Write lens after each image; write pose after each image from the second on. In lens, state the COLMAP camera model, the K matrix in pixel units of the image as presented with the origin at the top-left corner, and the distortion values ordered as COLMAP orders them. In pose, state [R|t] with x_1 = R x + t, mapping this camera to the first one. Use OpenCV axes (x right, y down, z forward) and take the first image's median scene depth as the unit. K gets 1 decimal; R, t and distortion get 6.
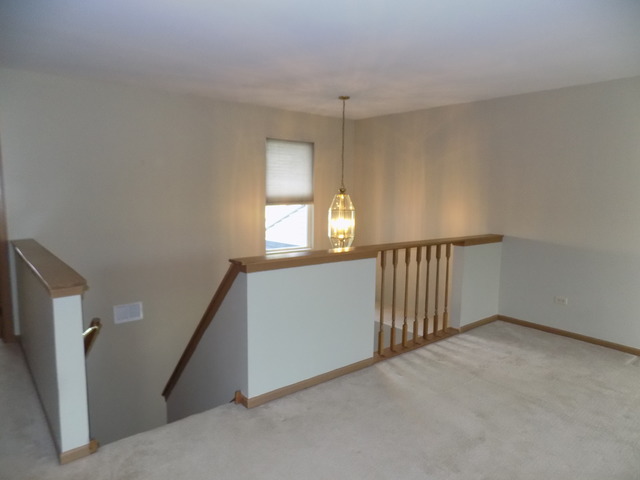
lens RADIAL K [[432.0, 0, 320.0], [0, 432.0, 239.3], [0, 0, 1]] dist [-0.010602, 0.009724]
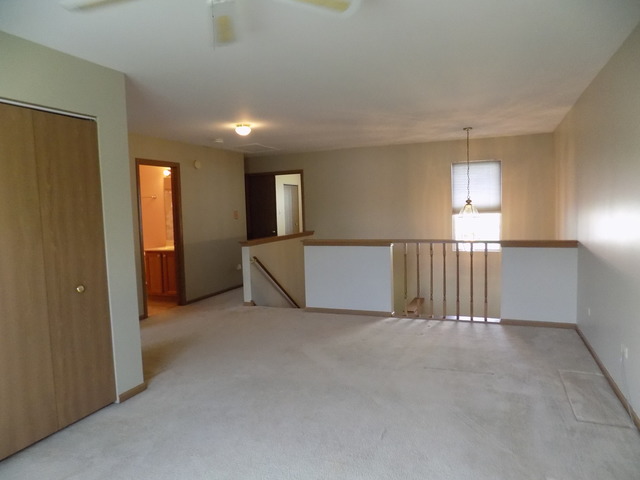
lens RADIAL K [[432.0, 0, 320.4], [0, 432.0, 240.3], [0, 0, 1]] dist [-0.010602, 0.009724]
pose [[0.477386, 0.034148, -0.878030, 0.855755], [-0.060124, 0.998172, 0.006131, 0.015093], [0.876635, 0.049864, 0.478566, 0.026085]]
